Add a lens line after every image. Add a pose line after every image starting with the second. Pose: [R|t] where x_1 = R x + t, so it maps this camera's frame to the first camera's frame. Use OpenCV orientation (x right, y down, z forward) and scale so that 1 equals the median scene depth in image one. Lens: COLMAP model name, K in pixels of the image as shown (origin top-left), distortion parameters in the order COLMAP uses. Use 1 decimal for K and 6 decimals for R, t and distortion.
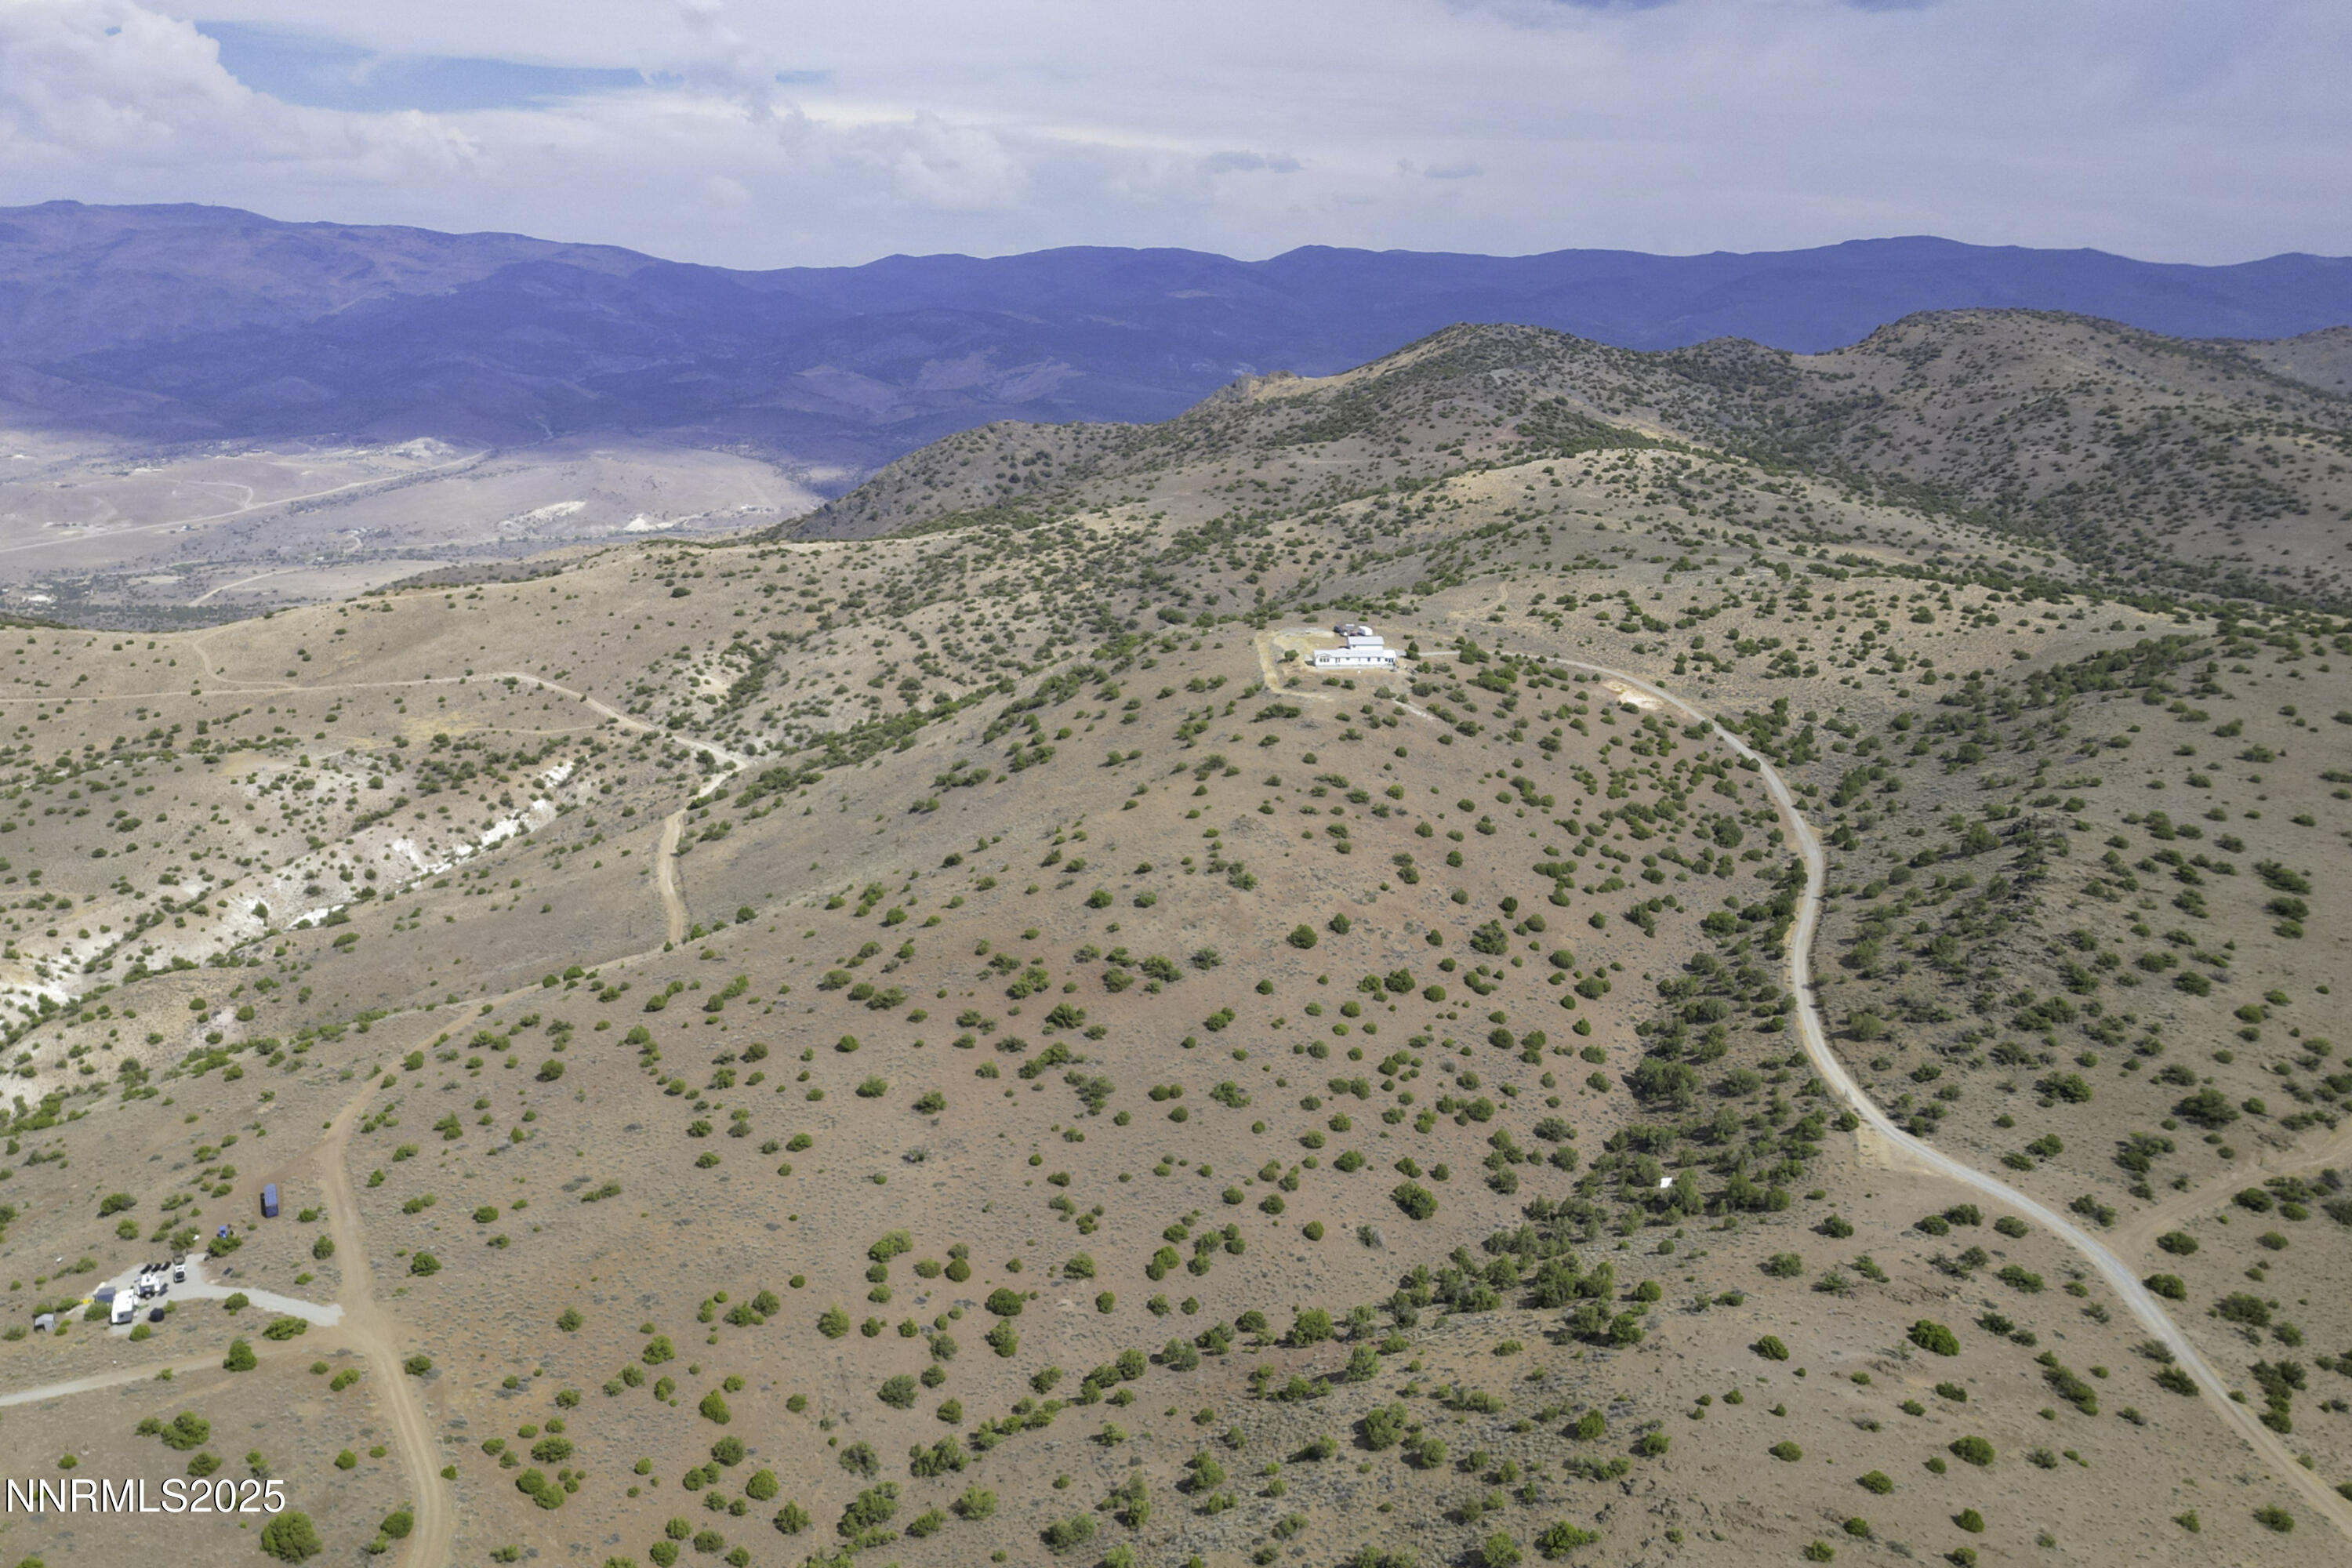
lens RADIAL K [[1942.5, 0, 1180.2], [0, 1942.5, 794.1], [0, 0, 1]] dist [0.098269, -0.092984]
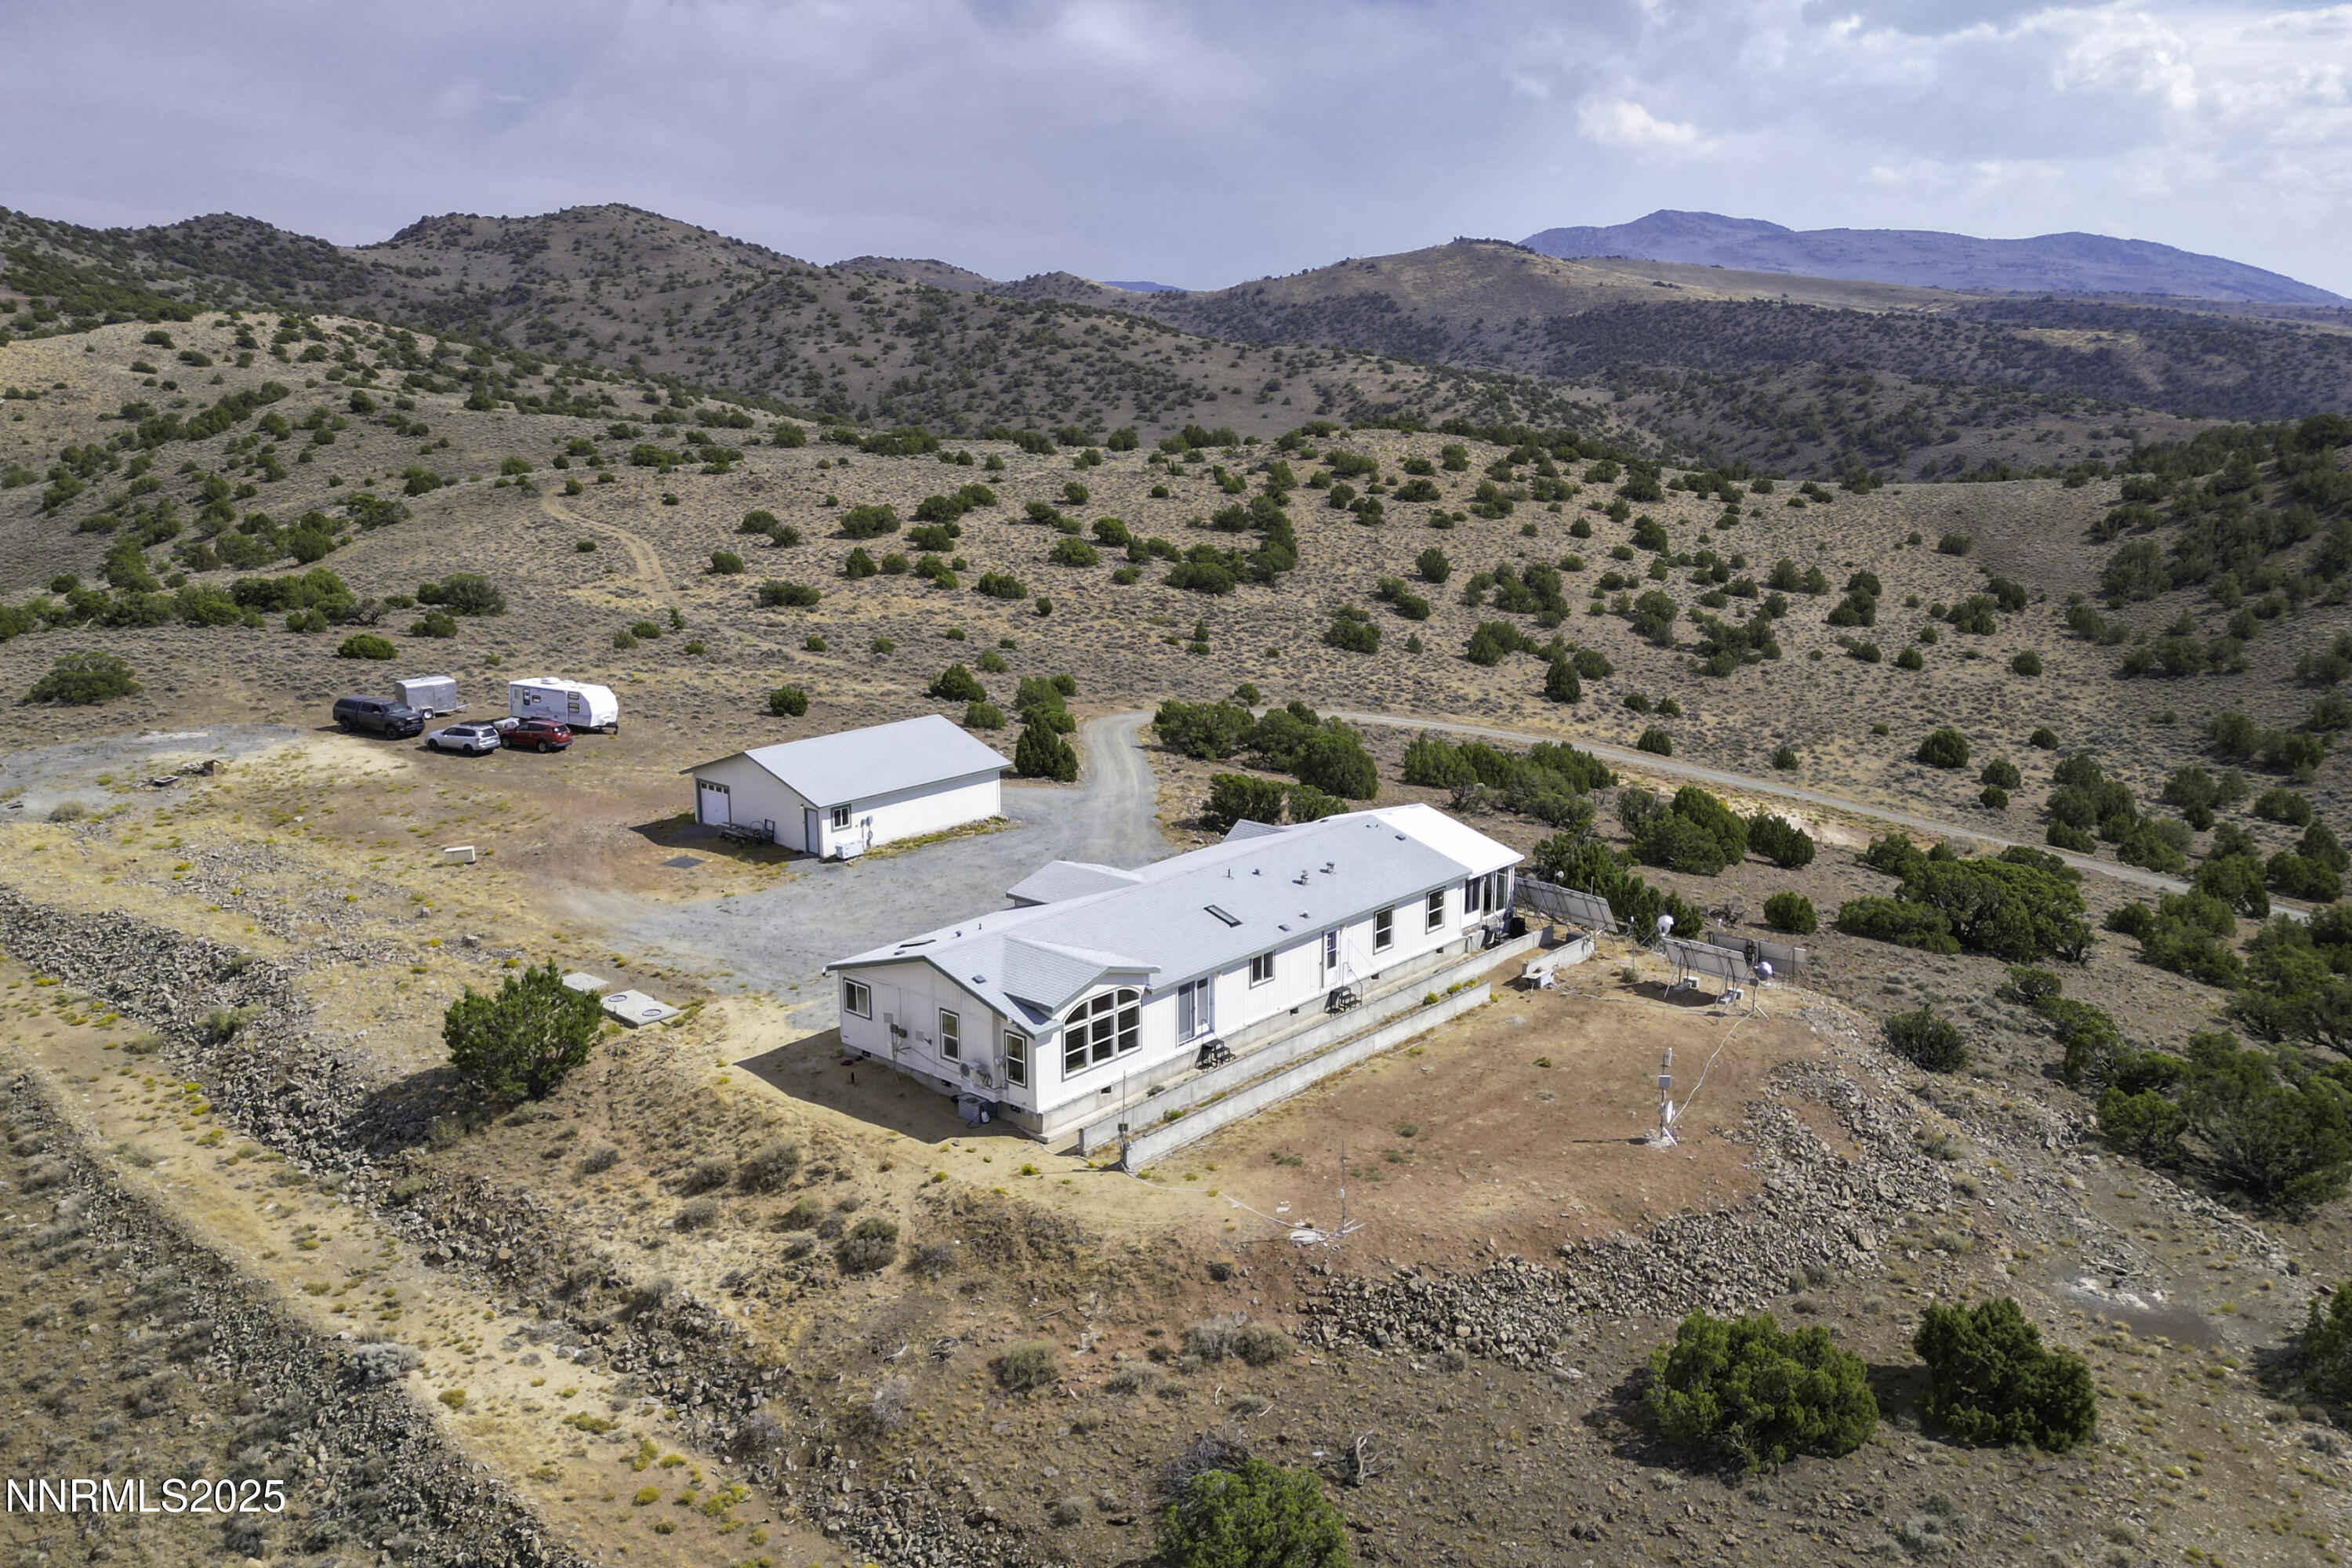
lens RADIAL K [[1942.5, 0, 1172.9], [0, 1942.5, 786.7], [0, 0, 1]] dist [0.098269, -0.092984]
pose [[0.696972, -0.171530, 0.696282, 0.007757], [0.178878, 0.981863, 0.062828, -0.047507], [-0.694430, 0.080761, 0.715014, 0.514238]]
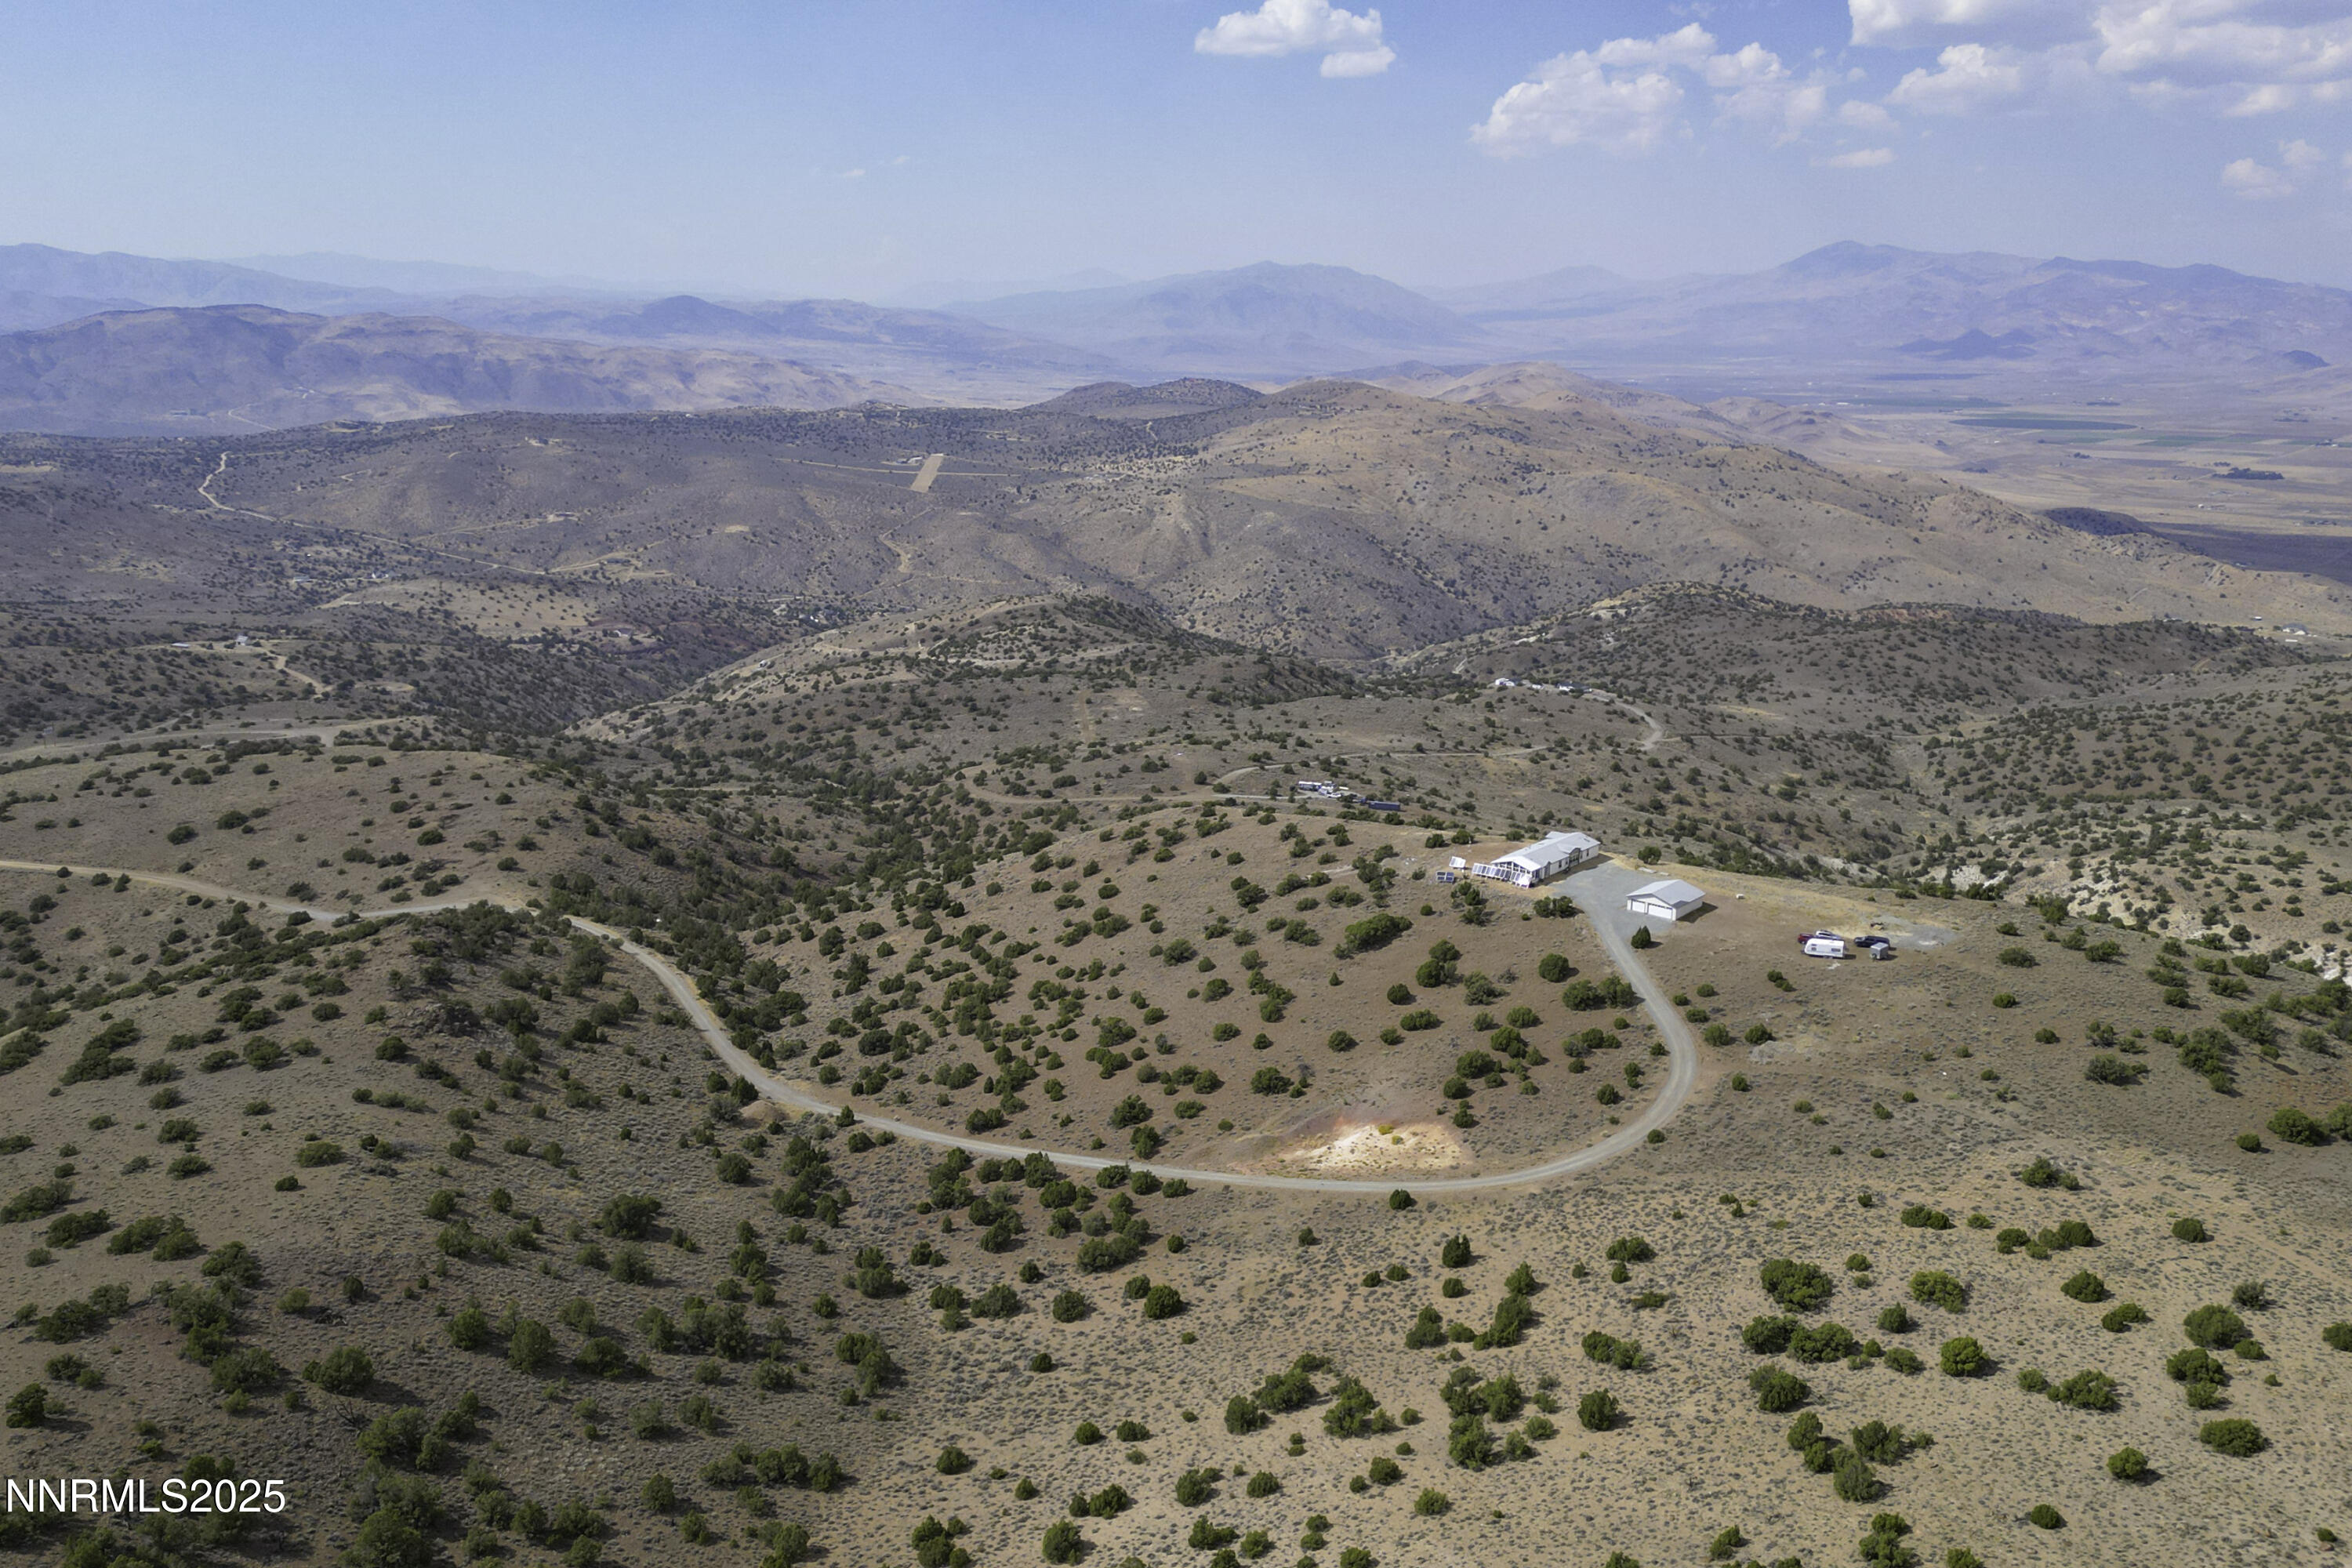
lens RADIAL K [[1942.5, 0, 1180.3], [0, 1942.5, 786.4], [0, 0, 1]] dist [0.098269, -0.092984]
pose [[-0.678677, 0.172858, -0.713805, 0.334597], [-0.190365, 0.897289, 0.398288, -0.173859], [0.709337, 0.406192, -0.576063, 0.703051]]
